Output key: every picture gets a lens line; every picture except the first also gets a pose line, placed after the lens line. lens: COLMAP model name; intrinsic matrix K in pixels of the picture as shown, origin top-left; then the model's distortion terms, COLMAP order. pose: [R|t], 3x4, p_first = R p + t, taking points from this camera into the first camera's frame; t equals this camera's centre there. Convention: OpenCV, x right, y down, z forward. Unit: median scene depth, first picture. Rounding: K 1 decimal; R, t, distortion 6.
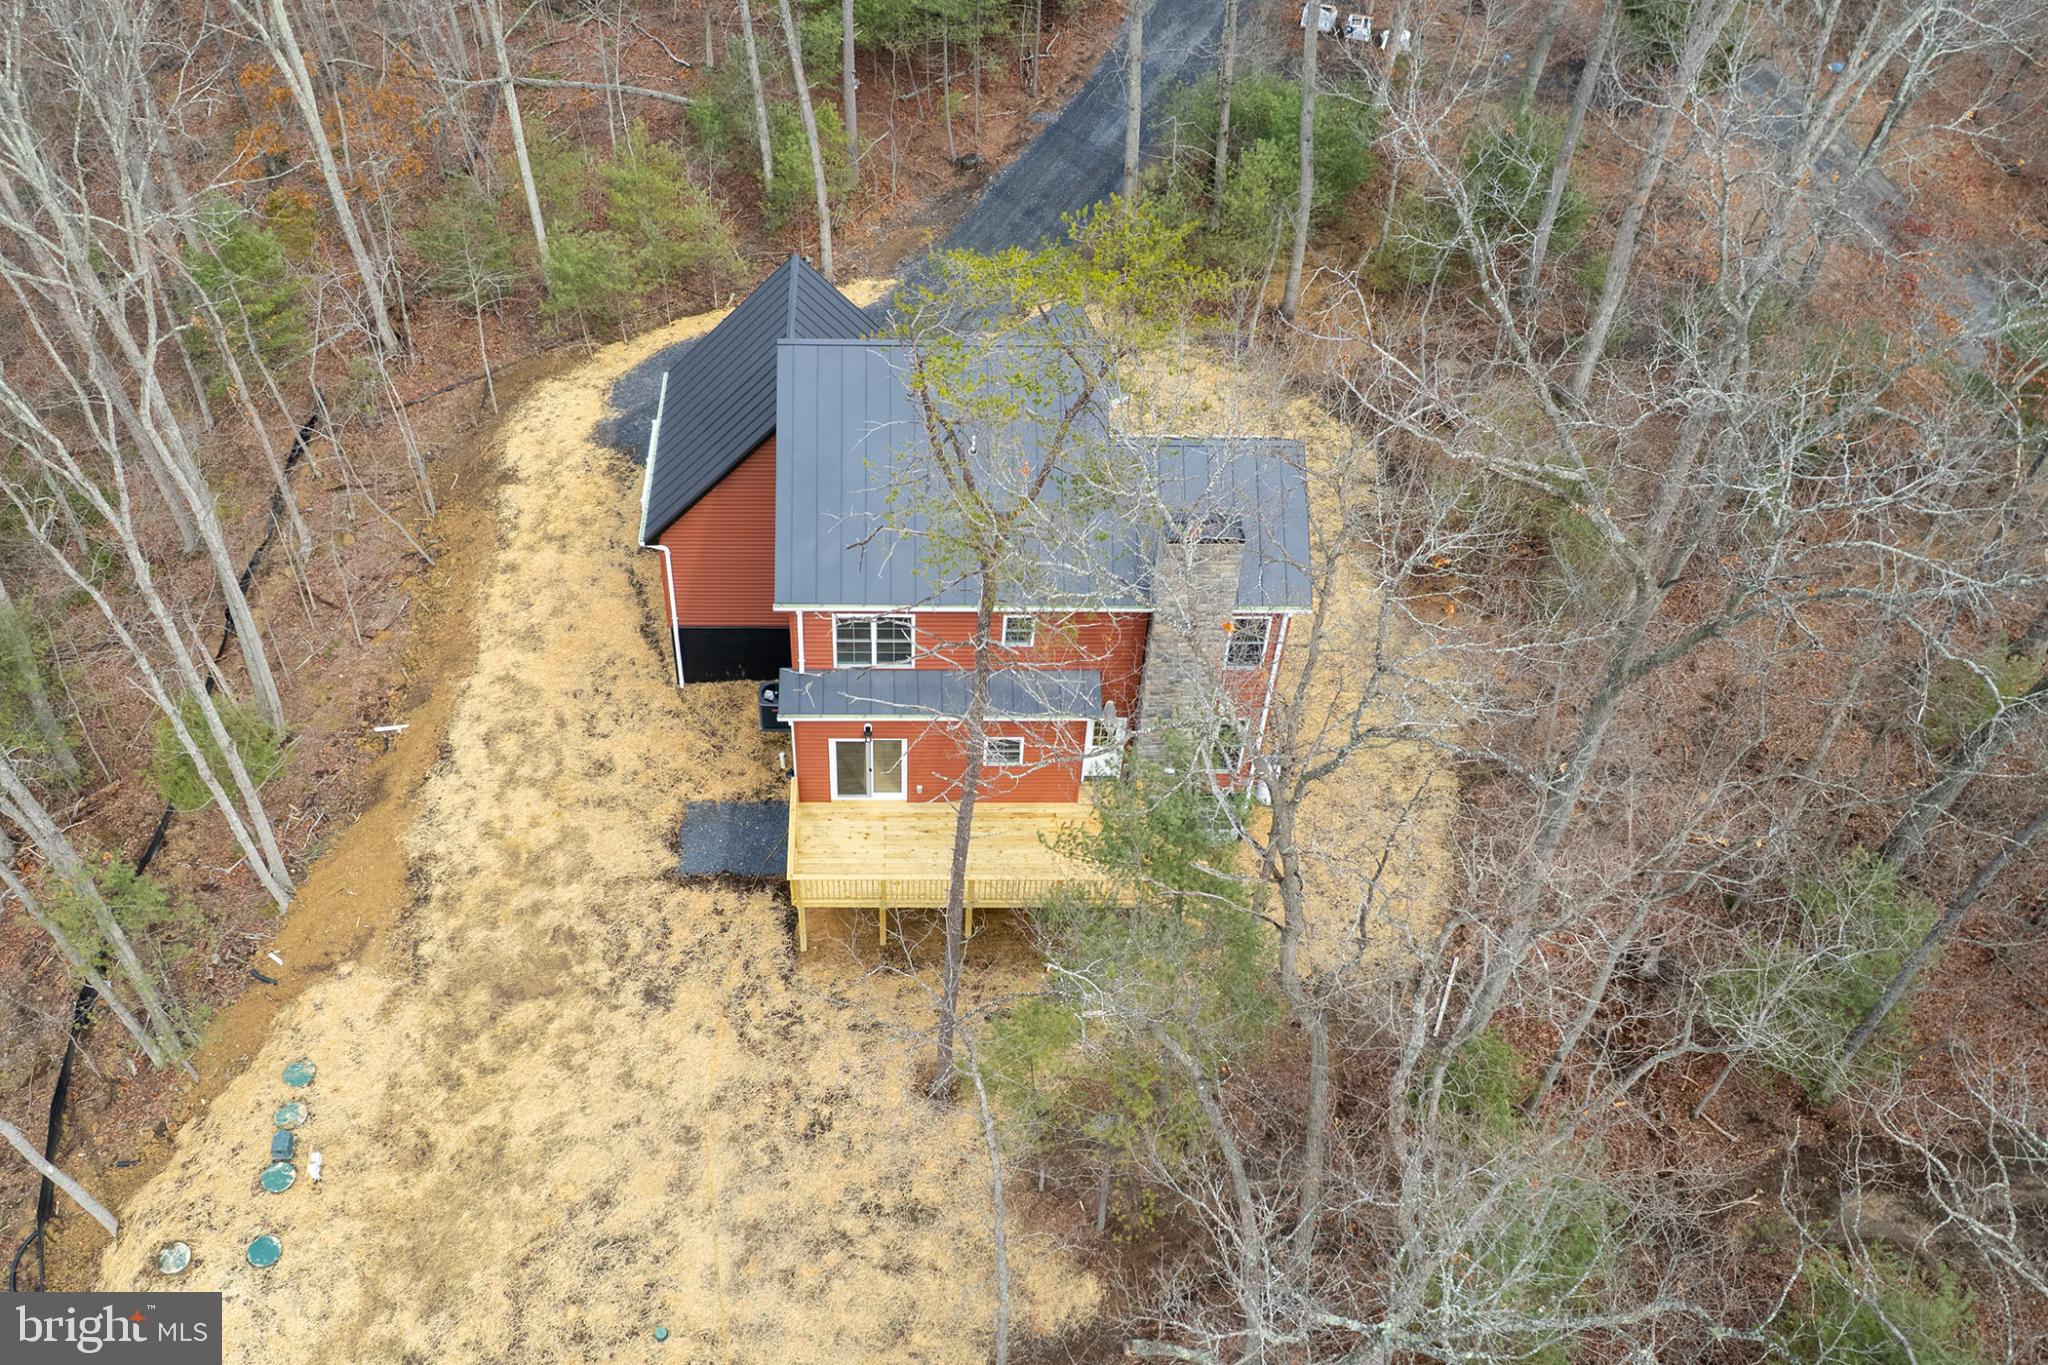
lens RADIAL K [[1573.8, 0, 949.3], [0, 1573.8, 944.0], [0, 0, 1]] dist [-0.028981, 0.014833]
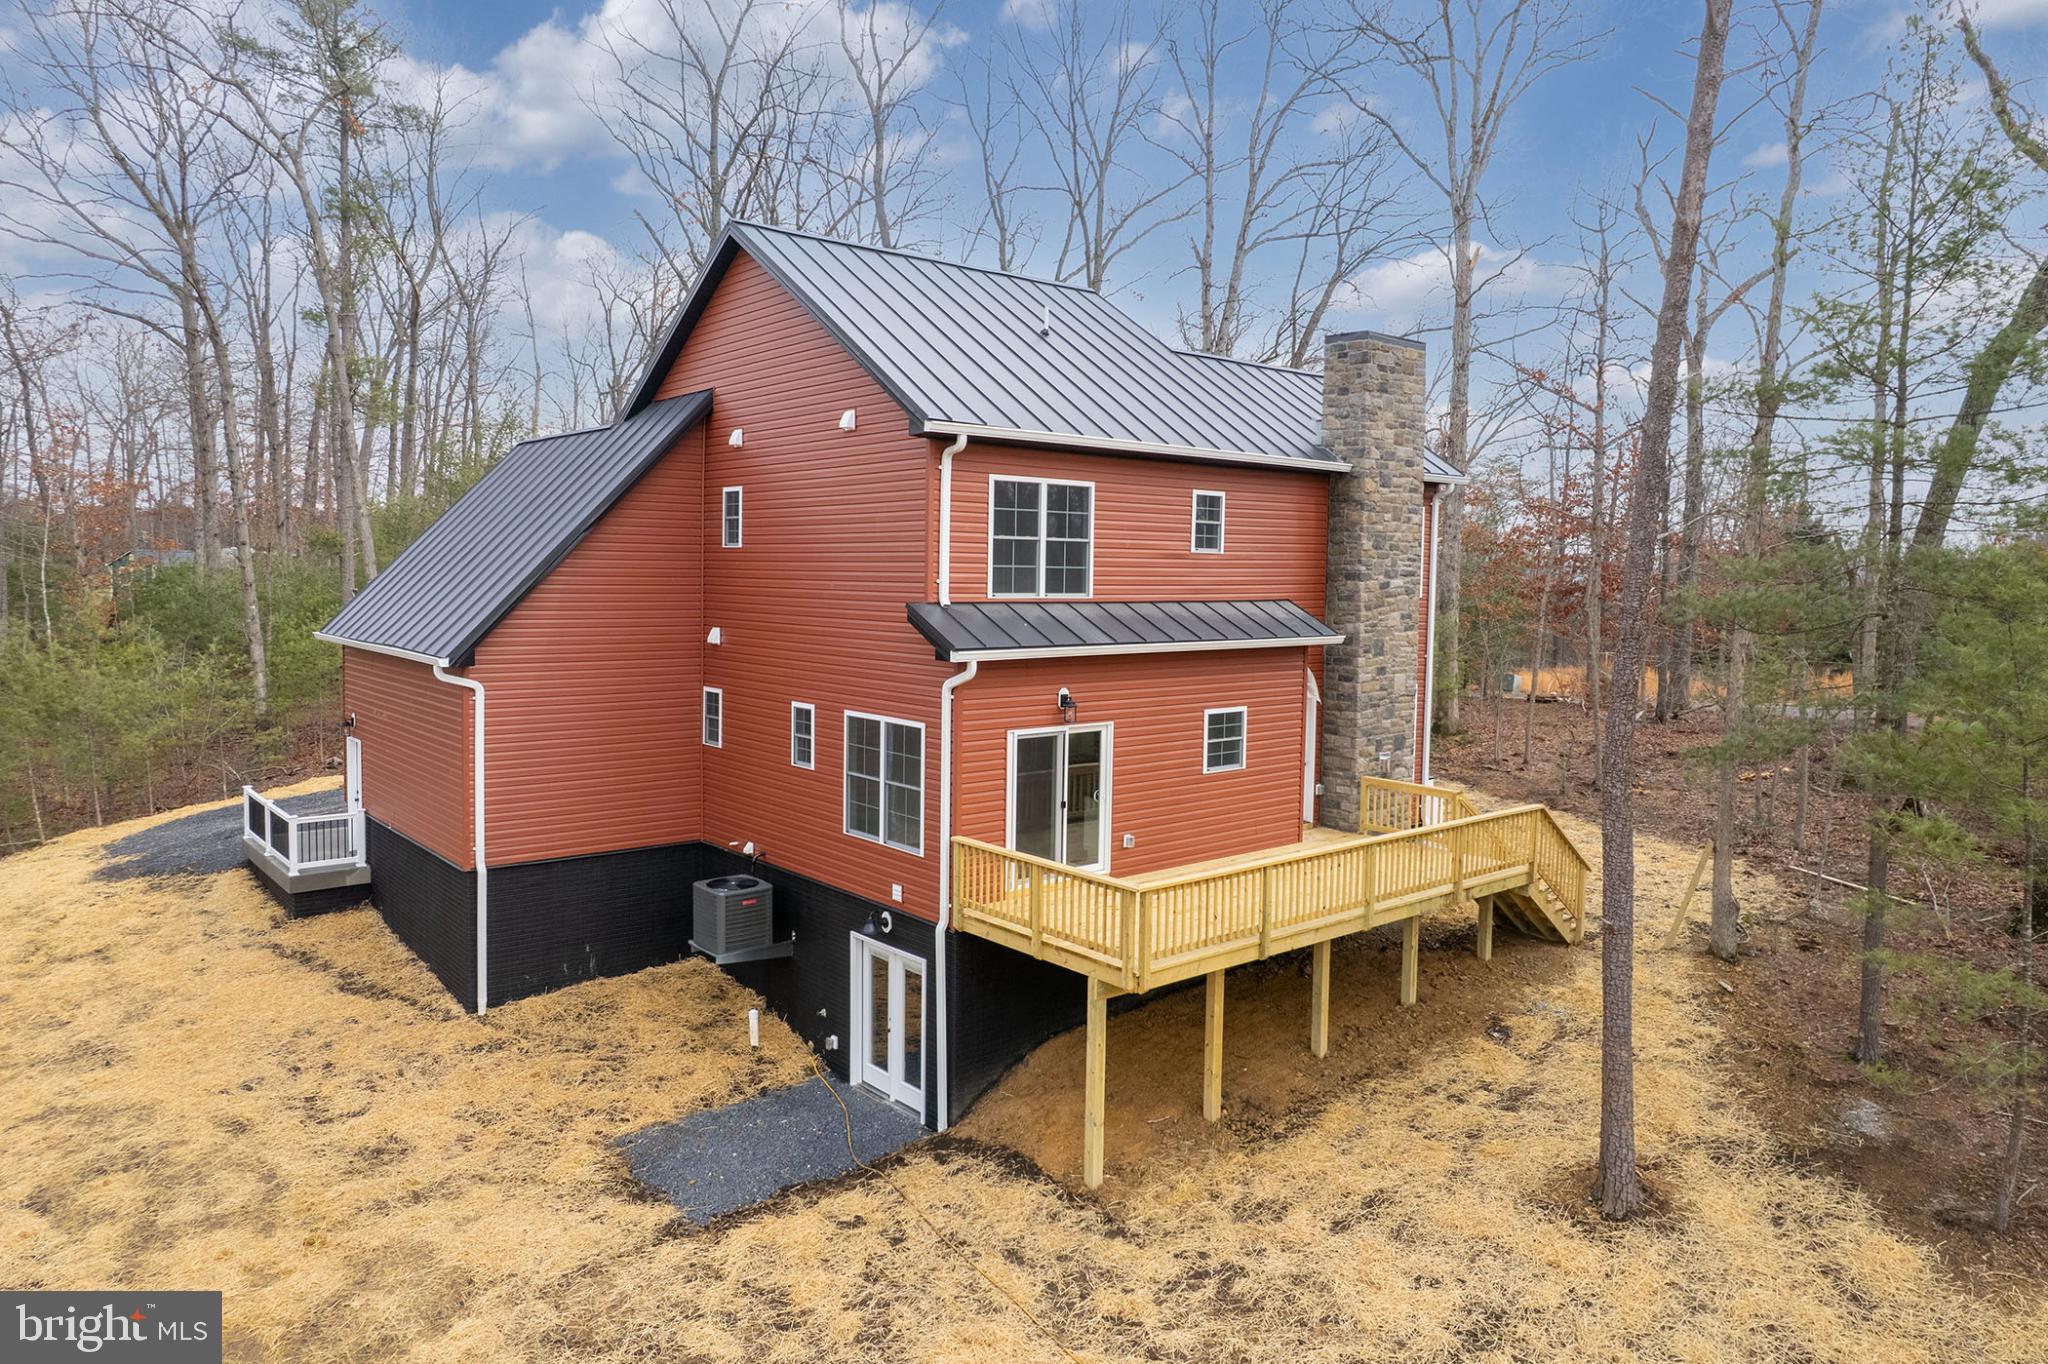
lens RADIAL K [[1313.7, 0, 1018.3], [0, 1313.7, 689.2], [0, 0, 1]] dist [-0.054180, 0.045120]
pose [[0.779682, -0.069549, 0.622302, -0.322015], [0.497569, 0.672170, -0.548282, 0.099189], [-0.380160, 0.737123, 0.558684, 0.670321]]
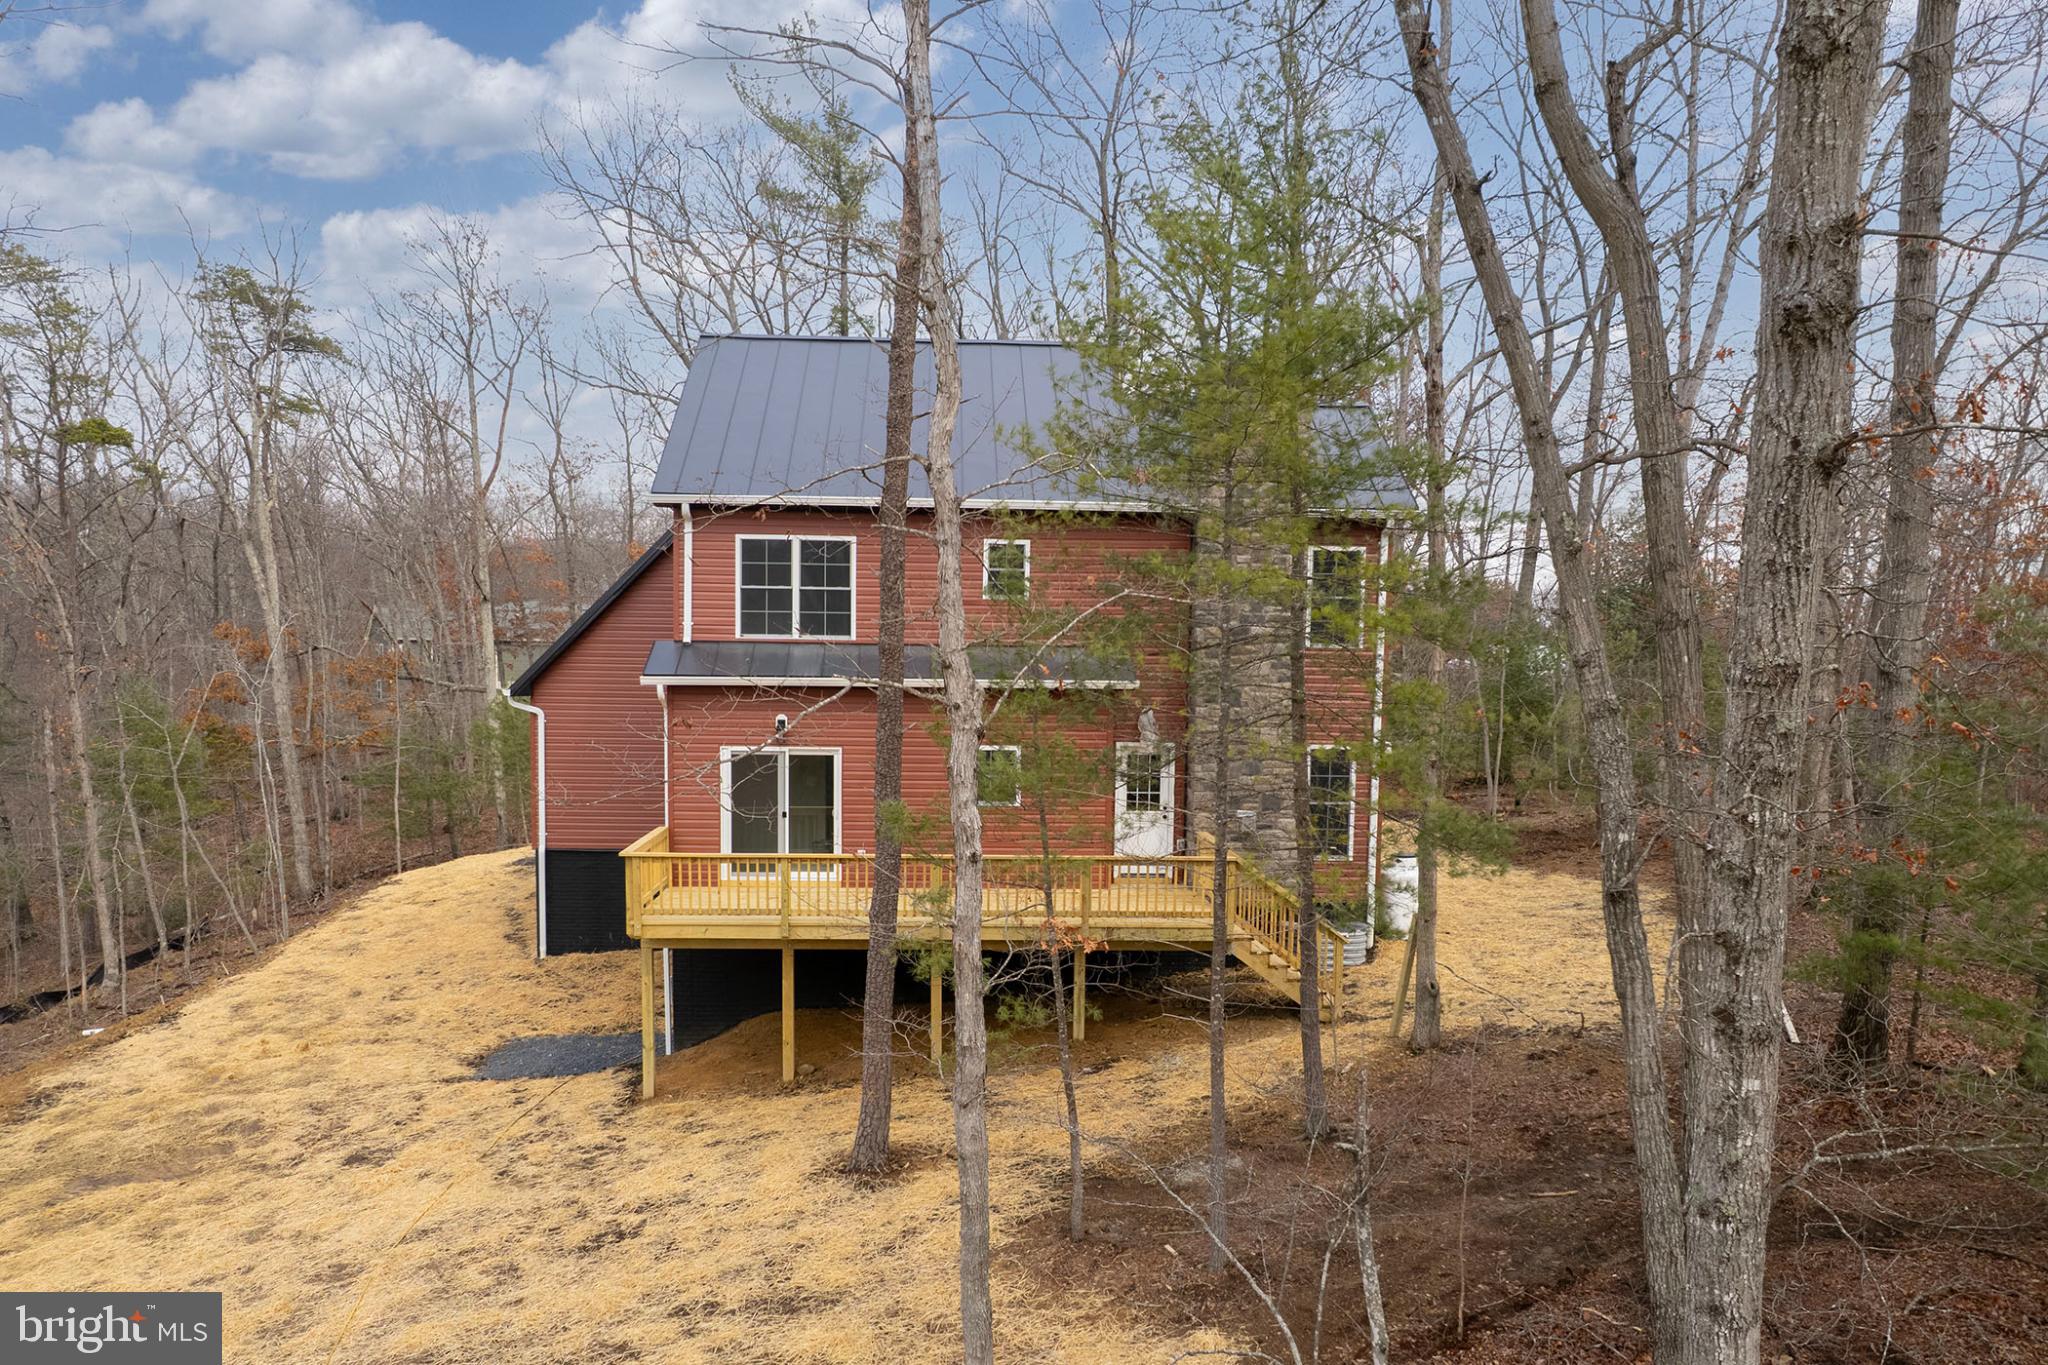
lens RADIAL K [[1573.8, 0, 1017.6], [0, 1573.8, 860.2], [0, 0, 1]] dist [-0.028981, 0.014833]
pose [[0.999540, -0.014890, 0.026415, 0.026493], [0.029198, 0.707695, -0.705914, 0.337112], [-0.008183, 0.706361, 0.707805, 0.517173]]
